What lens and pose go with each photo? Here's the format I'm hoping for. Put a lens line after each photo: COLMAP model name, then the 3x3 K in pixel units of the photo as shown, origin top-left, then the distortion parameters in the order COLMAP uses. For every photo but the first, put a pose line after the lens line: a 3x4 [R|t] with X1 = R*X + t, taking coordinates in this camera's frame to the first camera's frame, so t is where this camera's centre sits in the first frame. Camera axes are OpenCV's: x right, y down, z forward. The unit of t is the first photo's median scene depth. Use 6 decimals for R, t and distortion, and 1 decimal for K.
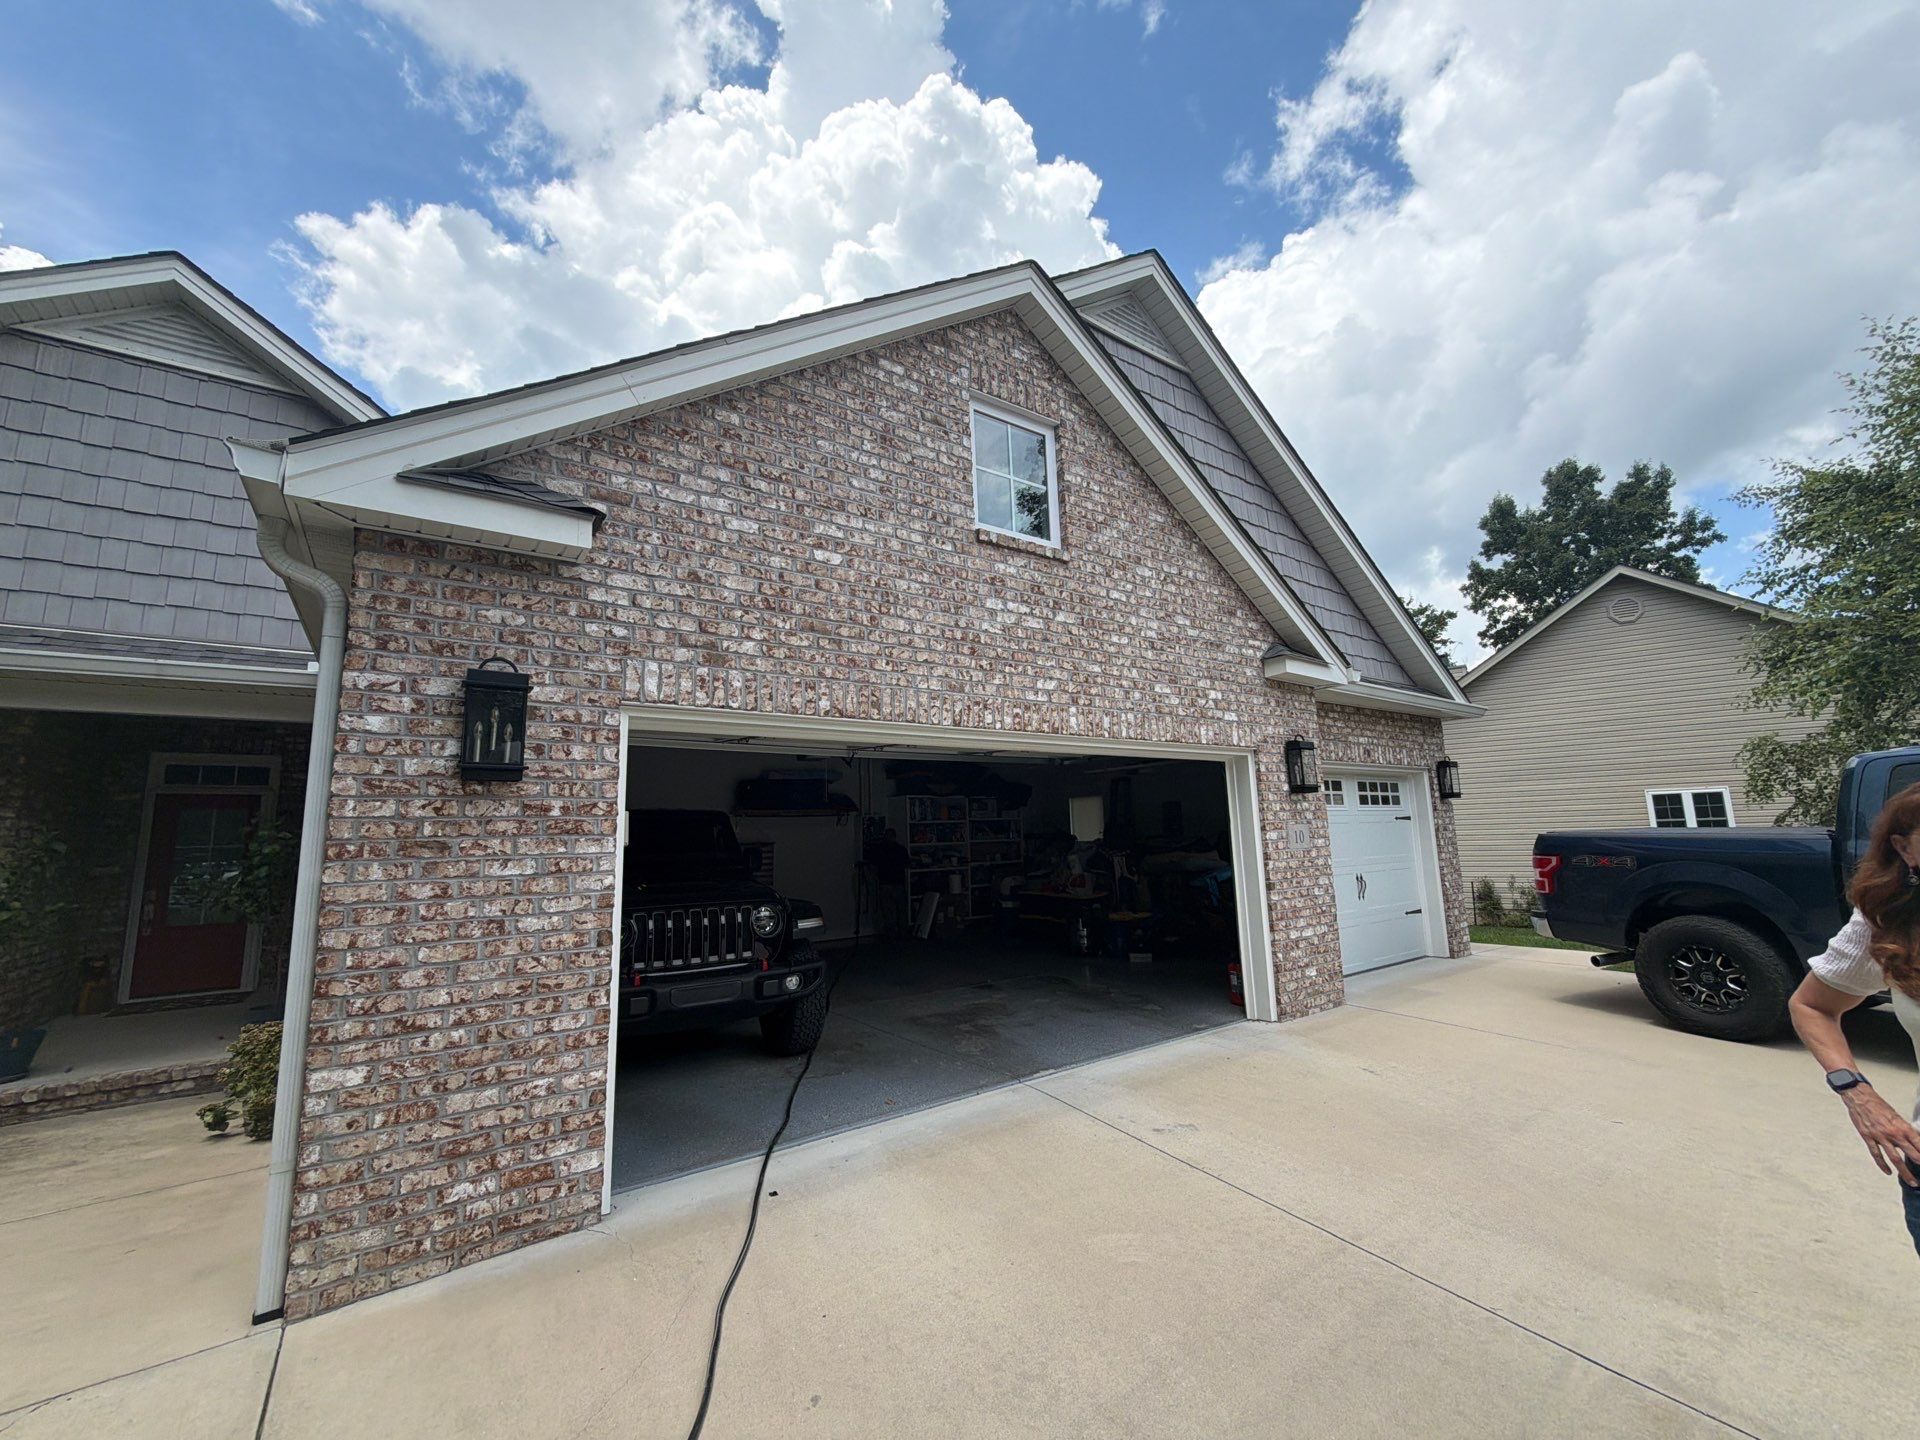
lens RADIAL K [[763.5, 0, 962.9], [0, 763.5, 723.2], [0, 0, 1]] dist [0.000683, 0.000103]
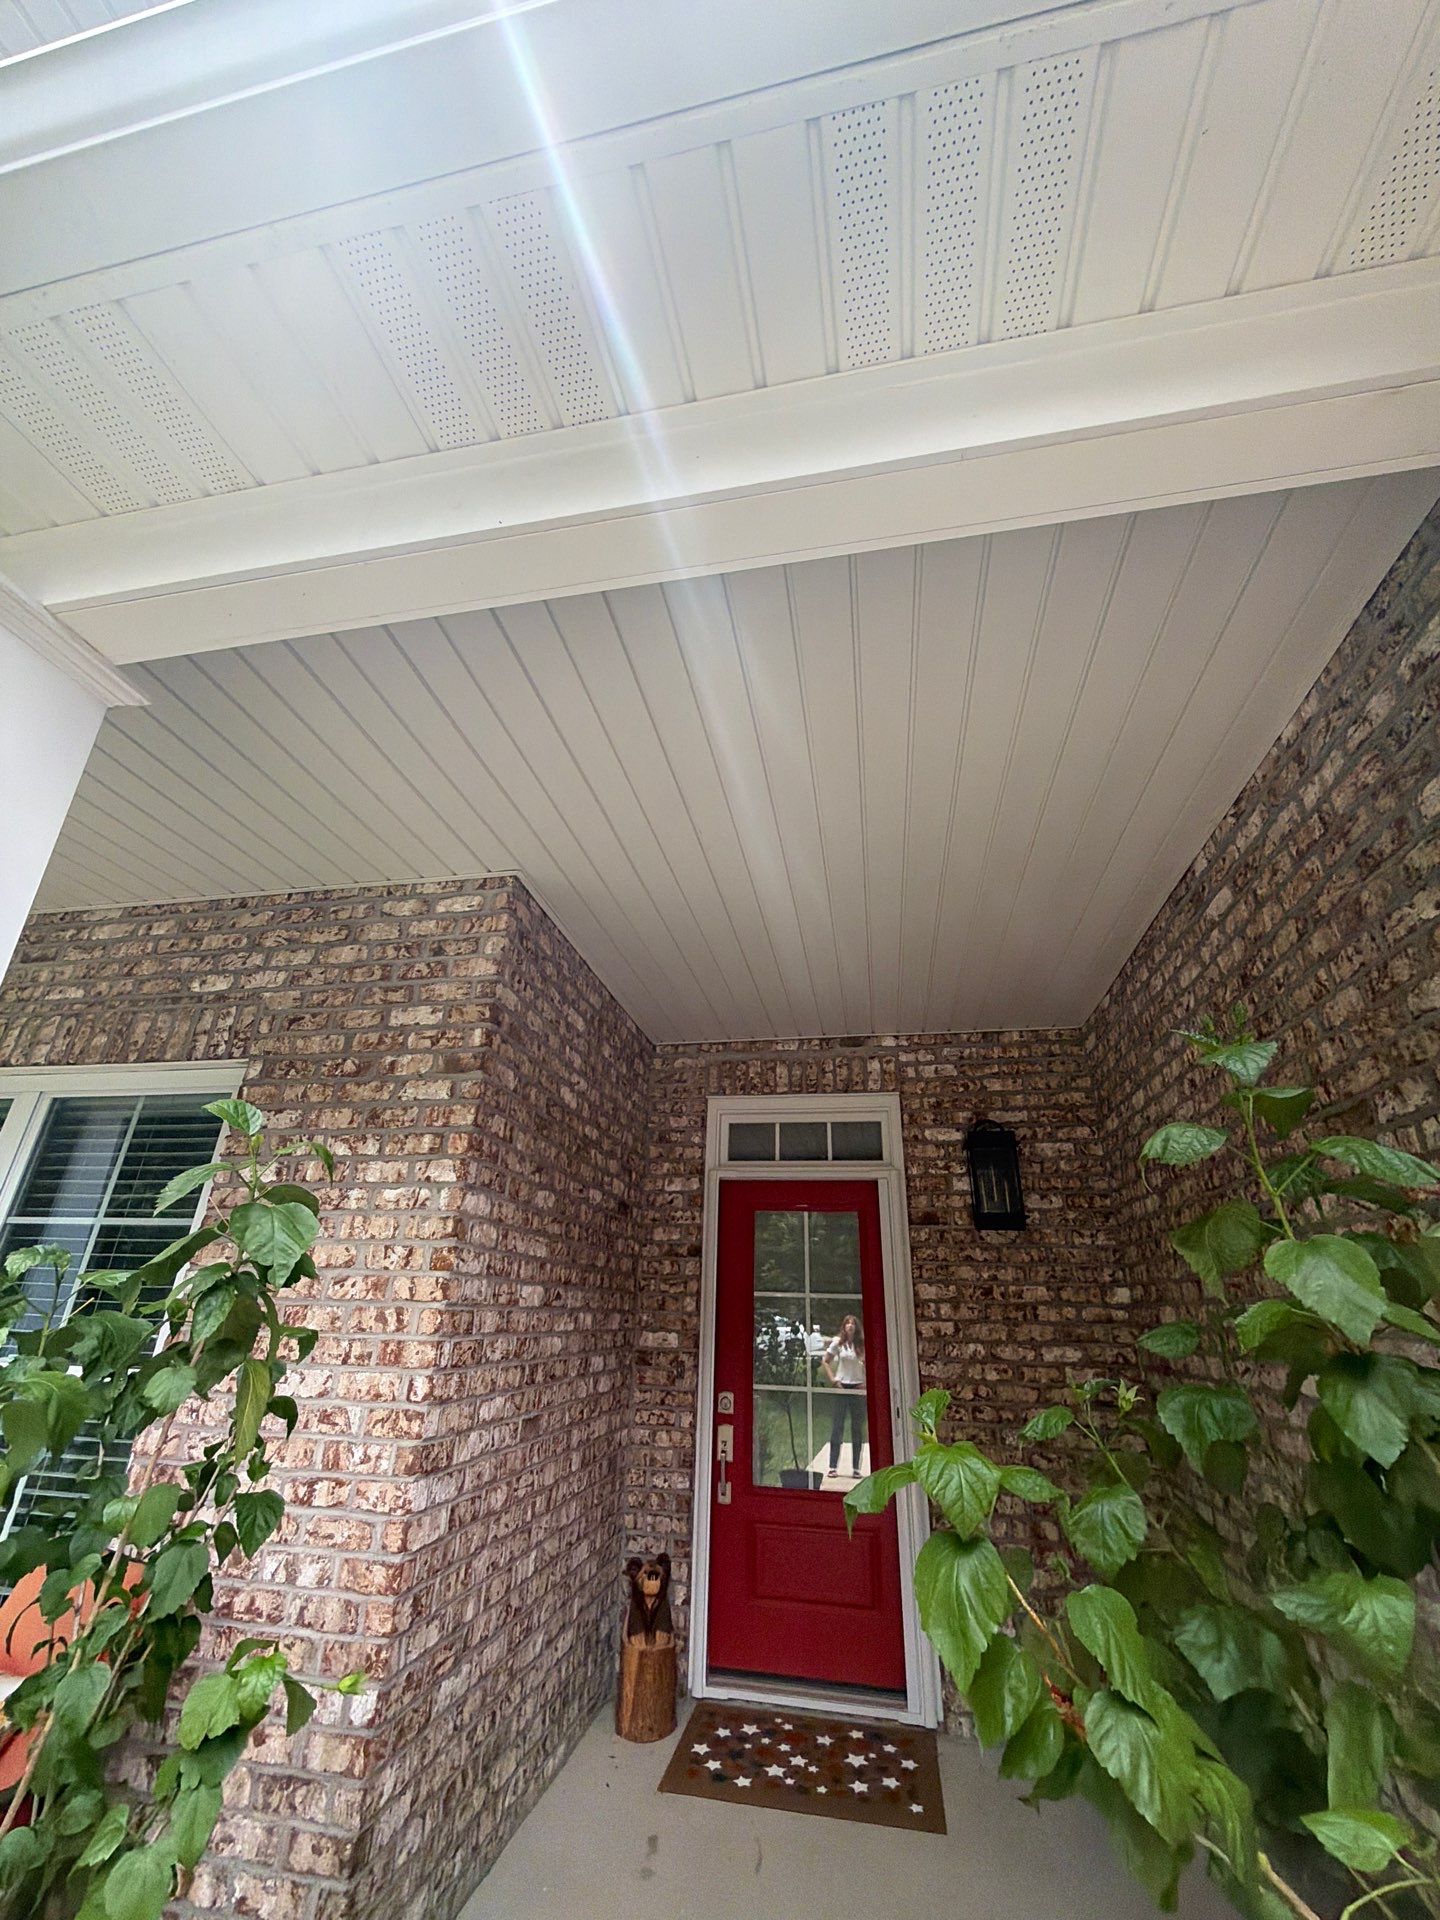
lens RADIAL K [[760.2, 0, 716.9], [0, 760.2, 958.2], [0, 0, 1]] dist [0.000752, -0.000548]
pose [[0.680051, -0.265248, -0.683502, -1.638530], [0.062076, 0.949745, -0.306806, 0.263751], [0.730532, 0.166215, 0.662341, 1.557760]]
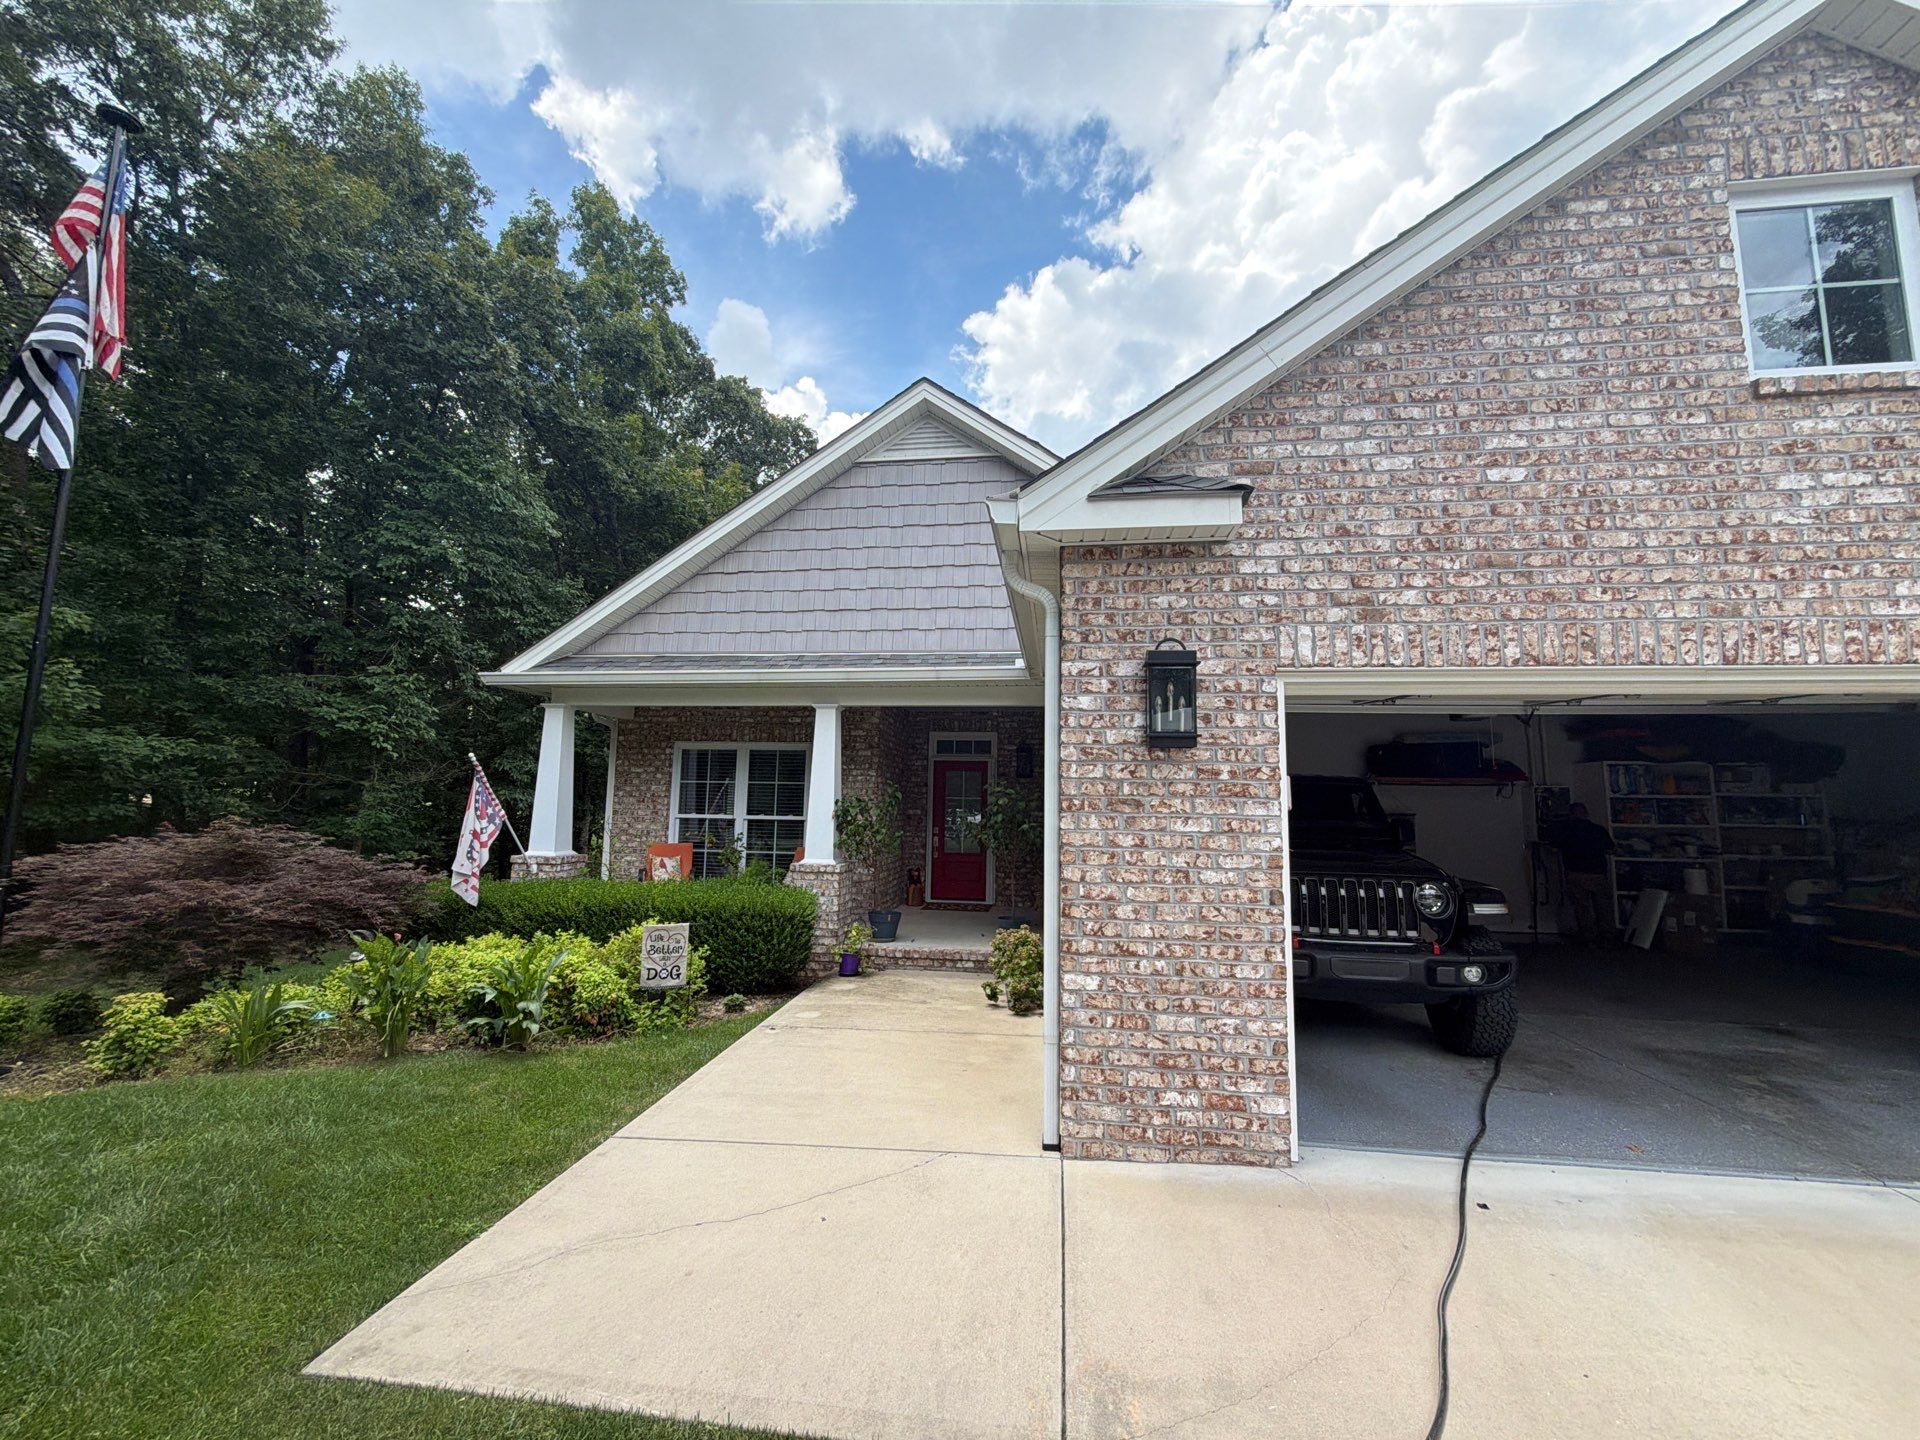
lens RADIAL K [[764.4, 0, 961.8], [0, 764.4, 722.8], [0, 0, 1]] dist [0.000441, -0.000171]
pose [[0.728898, -0.035294, -0.683712, -0.064587], [0.064807, 0.997743, 0.017585, -0.001375], [0.681548, -0.057127, 0.729540, -0.035124]]
